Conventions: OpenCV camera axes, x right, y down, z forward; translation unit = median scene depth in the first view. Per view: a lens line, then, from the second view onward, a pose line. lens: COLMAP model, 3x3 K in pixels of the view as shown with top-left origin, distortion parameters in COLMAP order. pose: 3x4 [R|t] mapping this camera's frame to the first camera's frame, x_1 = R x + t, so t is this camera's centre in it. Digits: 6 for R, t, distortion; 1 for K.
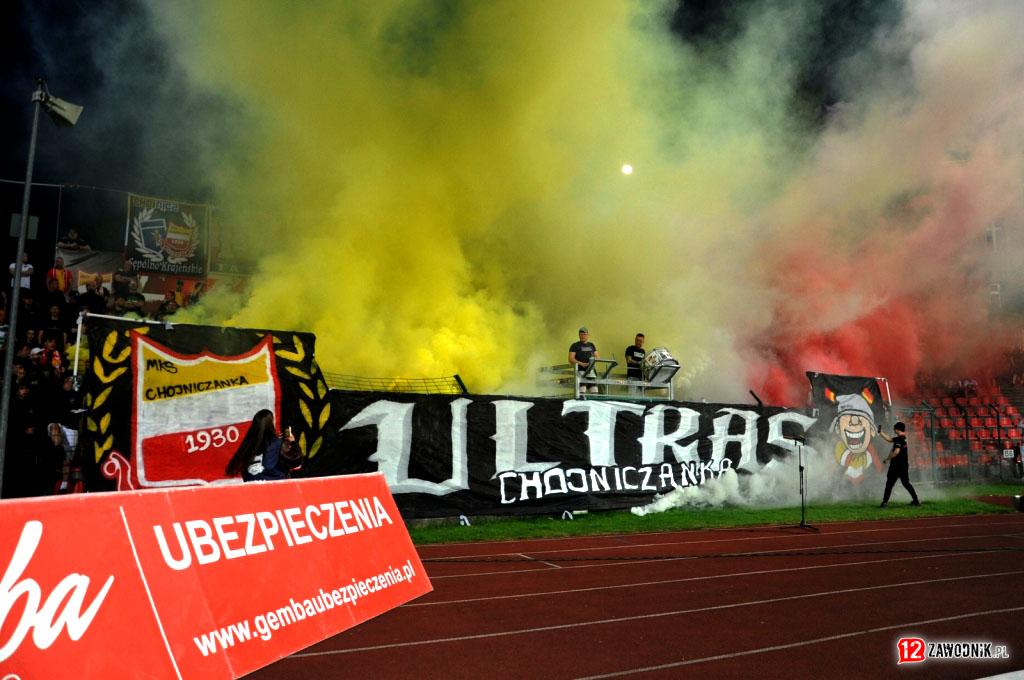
lens RADIAL K [[947.0, 0, 512.0], [0, 947.0, 340.0], [0, 0, 1]] dist [-0.115364, 0.156844]
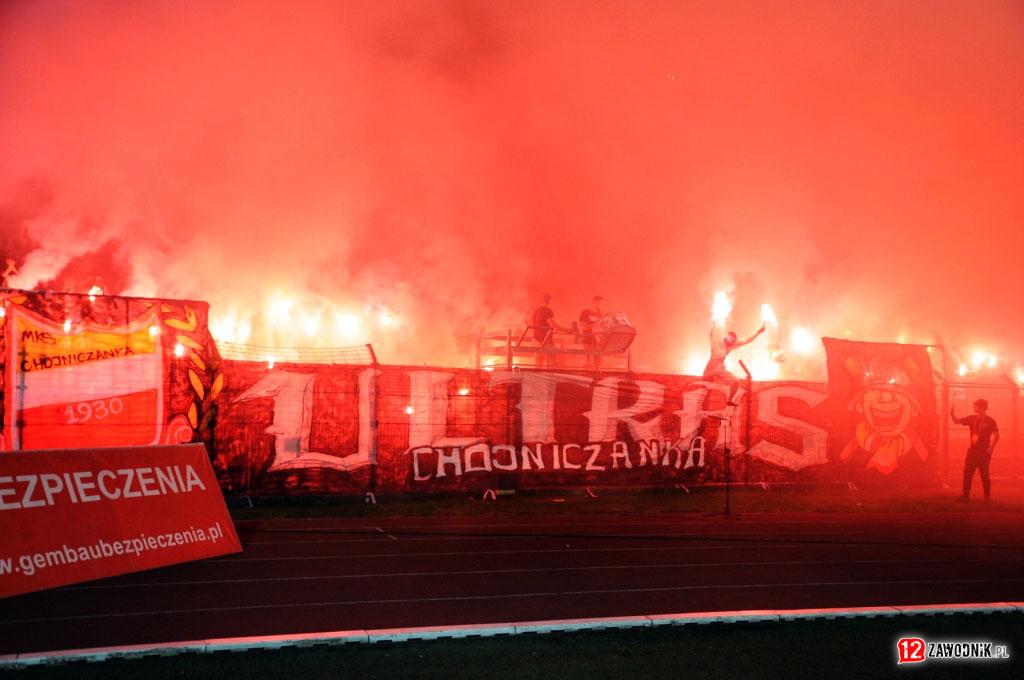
lens RADIAL K [[1254.1, 0, 512.0], [0, 1254.1, 340.0], [0, 0, 1]] dist [-0.008842, 0.373150]
pose [[0.995512, 0.005982, -0.094447, 0.204772], [-0.001343, 0.998793, 0.049101, -0.028904], [0.094626, -0.048753, 0.994318, -0.231780]]
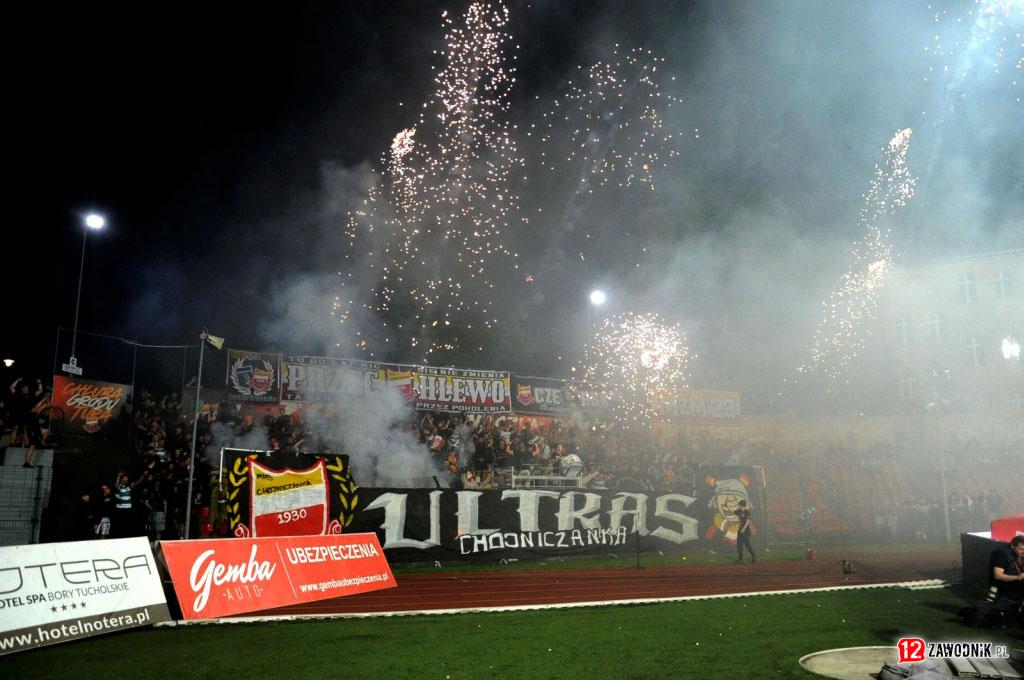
lens RADIAL K [[972.2, 0, 509.5], [0, 972.2, 321.8], [0, 0, 1]] dist [-0.144699, 0.157874]
pose [[0.998182, -0.019090, -0.057167, 0.178738], [0.014068, 0.996108, -0.087009, -0.084800], [0.058605, 0.086047, 0.994566, -0.715789]]
